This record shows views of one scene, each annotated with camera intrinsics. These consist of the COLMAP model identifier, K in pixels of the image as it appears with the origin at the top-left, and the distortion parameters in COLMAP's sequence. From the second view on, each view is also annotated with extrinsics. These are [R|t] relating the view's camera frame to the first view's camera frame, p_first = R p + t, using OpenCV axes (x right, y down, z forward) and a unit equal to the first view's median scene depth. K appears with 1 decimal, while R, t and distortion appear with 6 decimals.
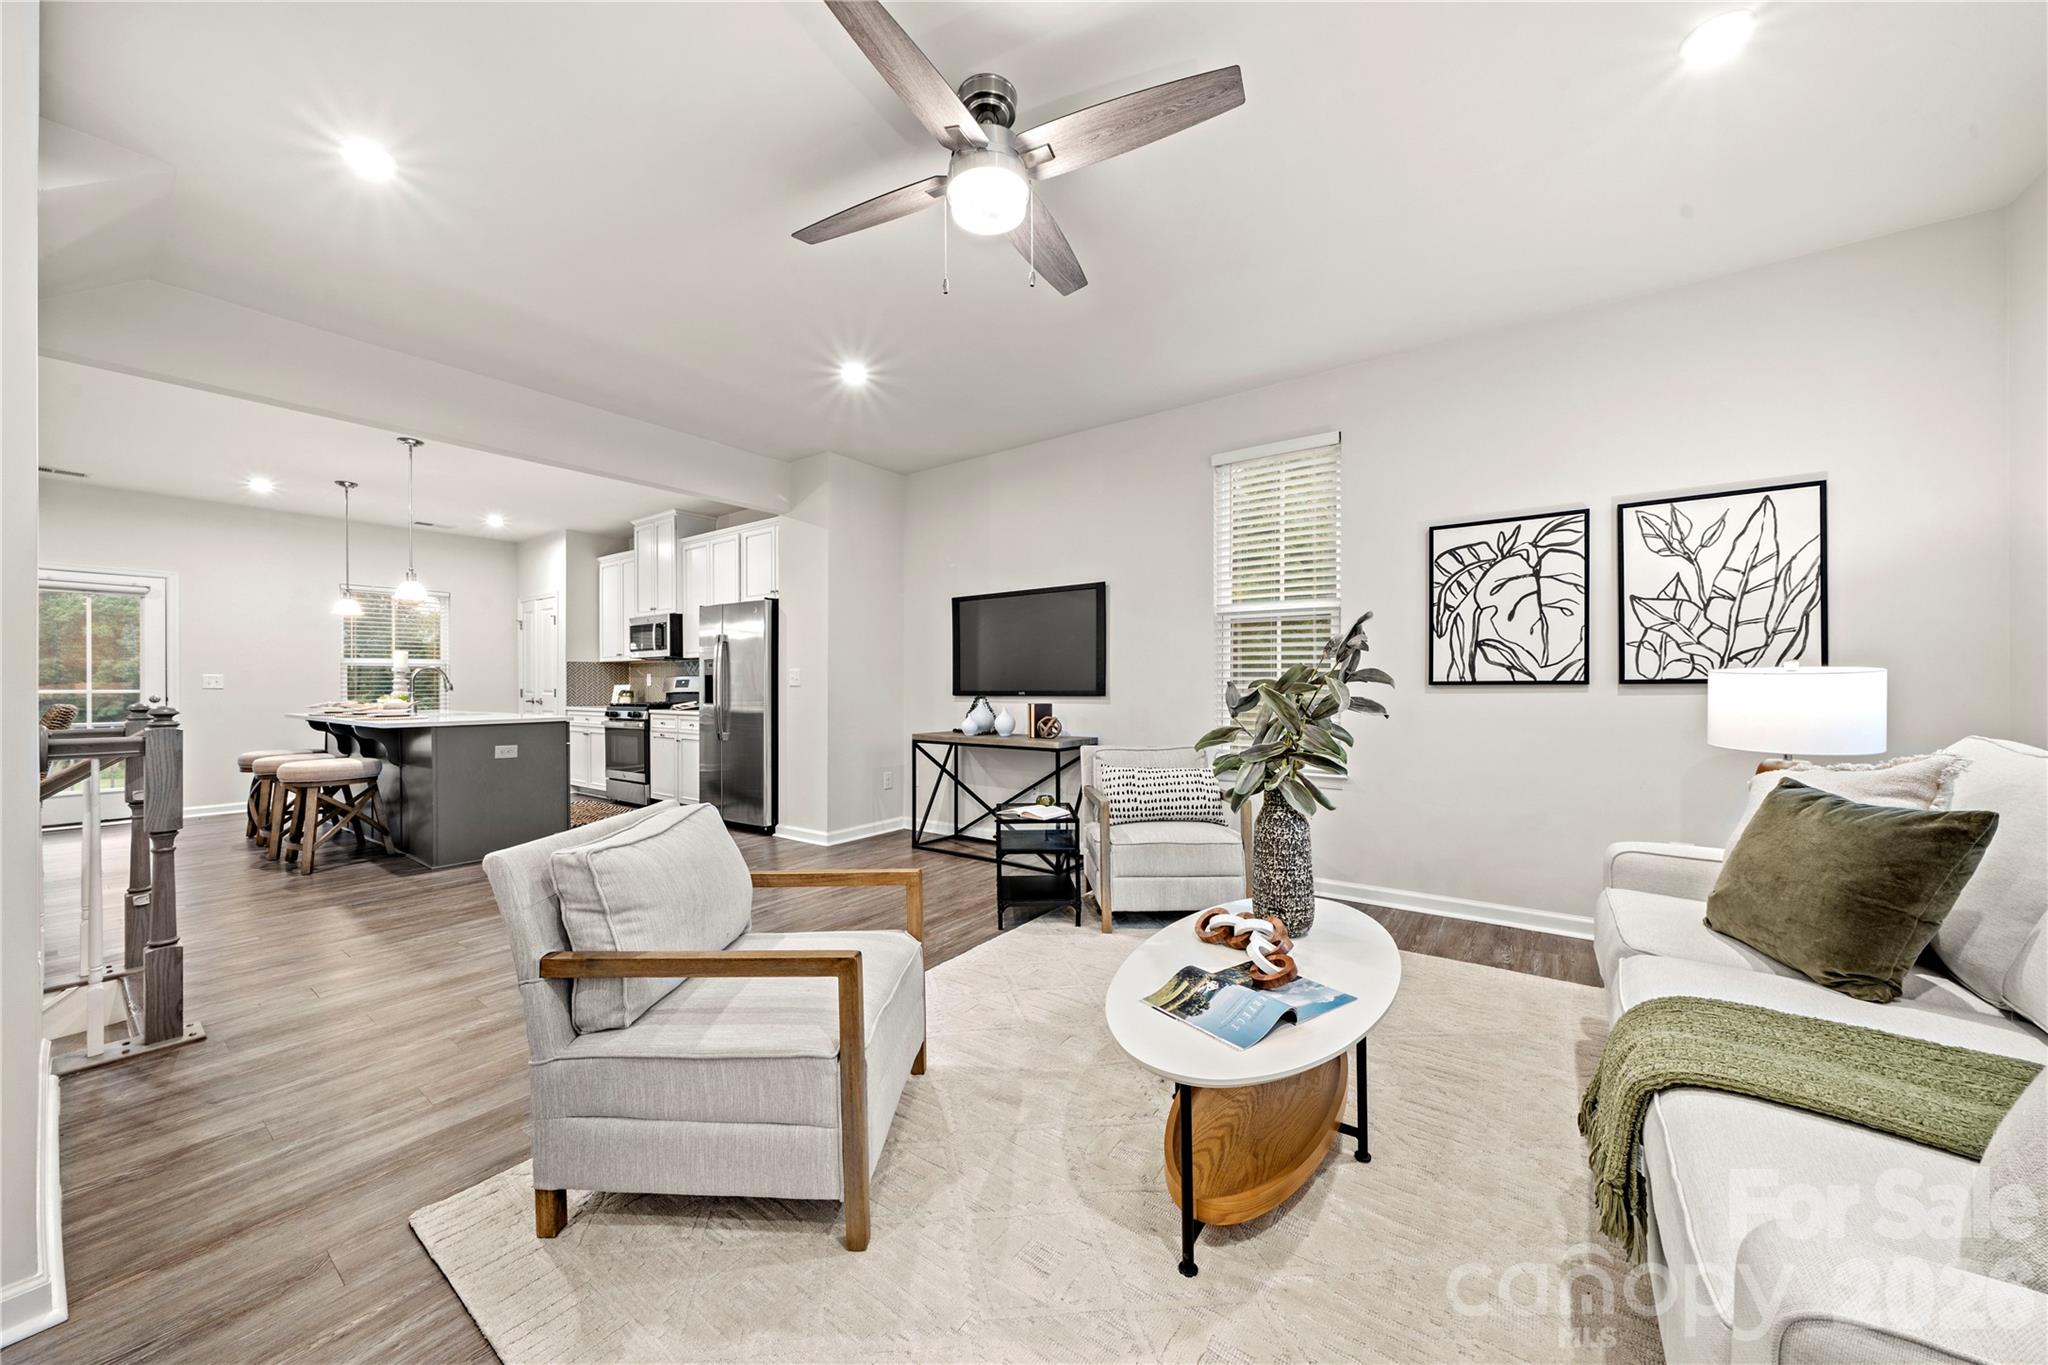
lens RADIAL K [[719.7, 0, 1024.0], [0, 719.7, 682.5], [0, 0, 1]] dist [-0.001090, -0.000147]
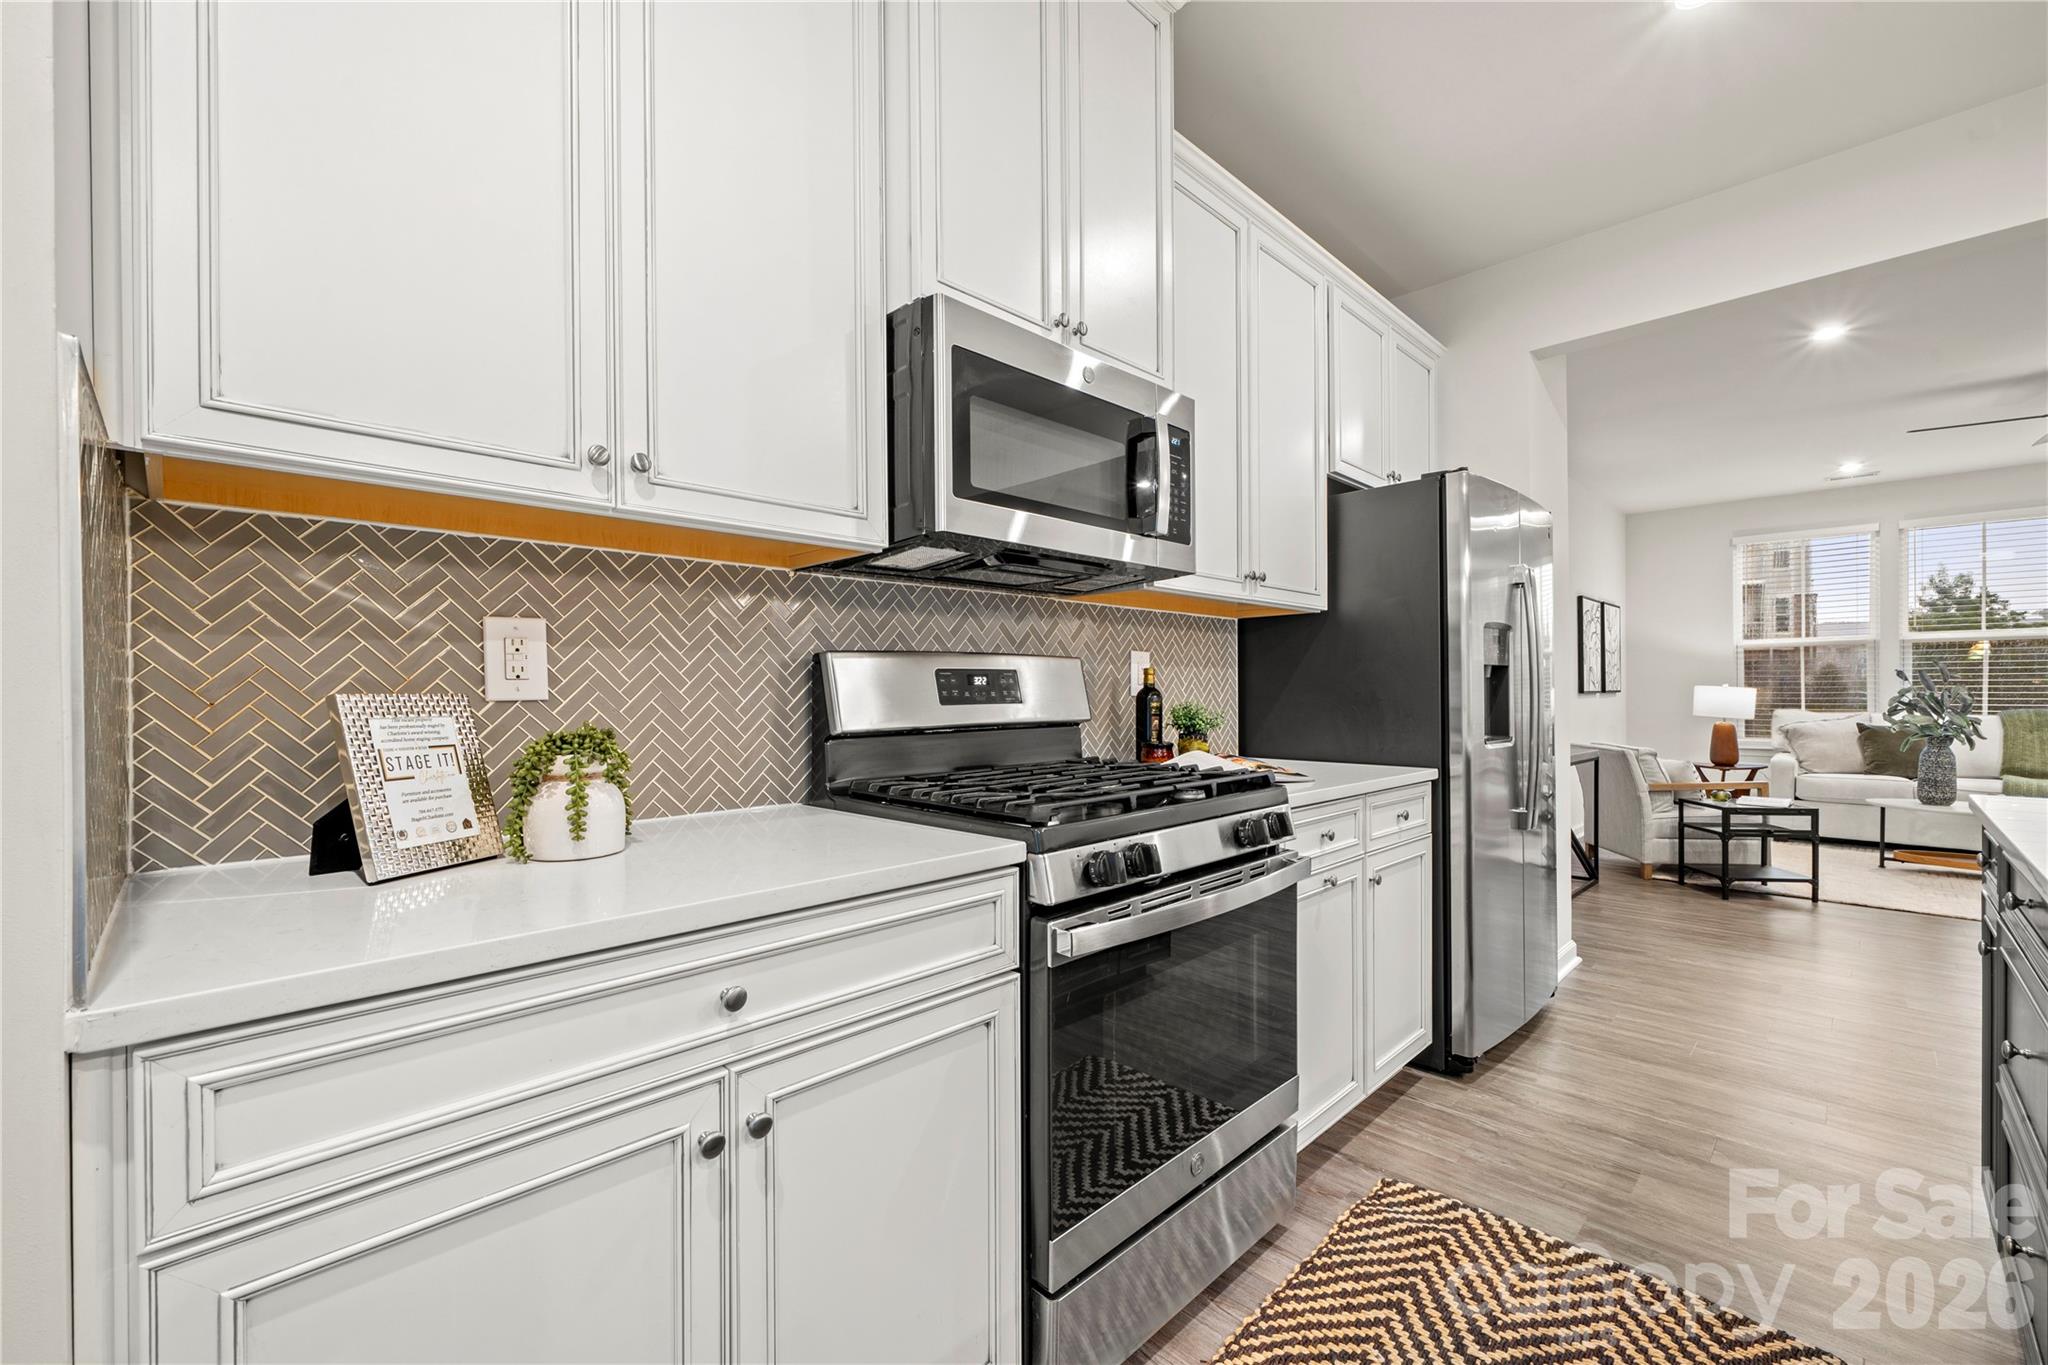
lens RADIAL K [[839.3, 0, 1018.2], [0, 839.3, 689.9], [0, 0, 1]] dist [-0.005783, 0.000497]
pose [[0.170088, 0.007526, 0.985400, -1.495263], [0.001164, 0.999969, -0.007839, 0.009201], [-0.985428, 0.002481, 0.170074, 1.923998]]
